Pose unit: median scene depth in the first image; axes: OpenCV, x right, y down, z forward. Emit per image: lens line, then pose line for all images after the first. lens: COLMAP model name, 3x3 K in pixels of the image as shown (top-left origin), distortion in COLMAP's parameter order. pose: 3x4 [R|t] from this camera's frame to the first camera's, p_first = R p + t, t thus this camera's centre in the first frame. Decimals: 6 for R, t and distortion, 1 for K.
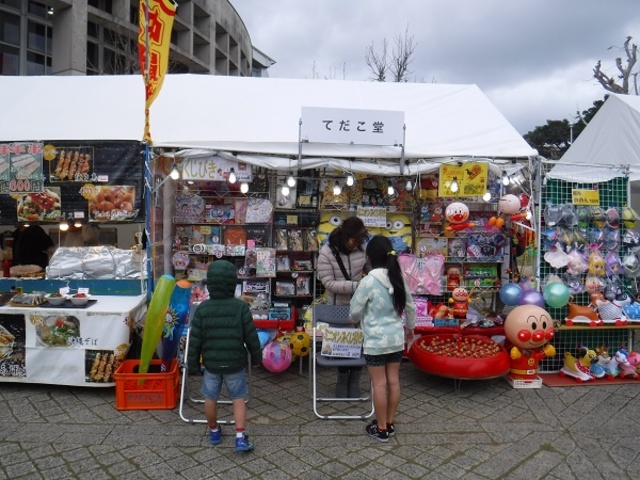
lens RADIAL K [[519.4, 0, 321.1], [0, 519.4, 240.6], [0, 0, 1]] dist [-0.099587, 0.040564]
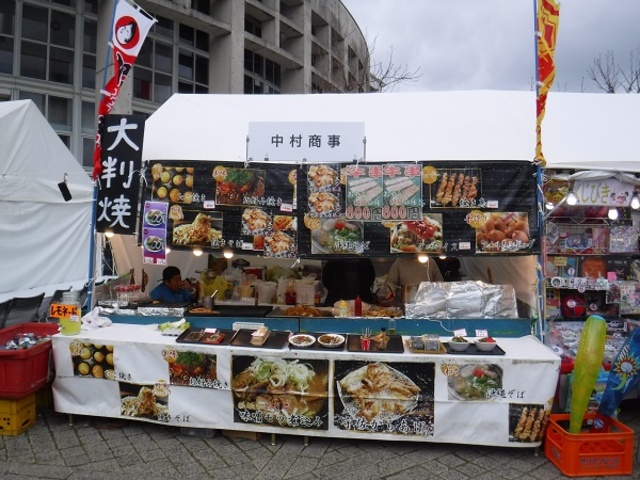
lens RADIAL K [[519.4, 0, 320.3], [0, 519.4, 241.6], [0, 0, 1]] dist [-0.099587, 0.040564]
pose [[0.992396, -0.006565, -0.122908, -0.613912], [0.001286, 0.999075, -0.042981, -0.019856], [0.123077, 0.042496, 0.991487, 0.090548]]
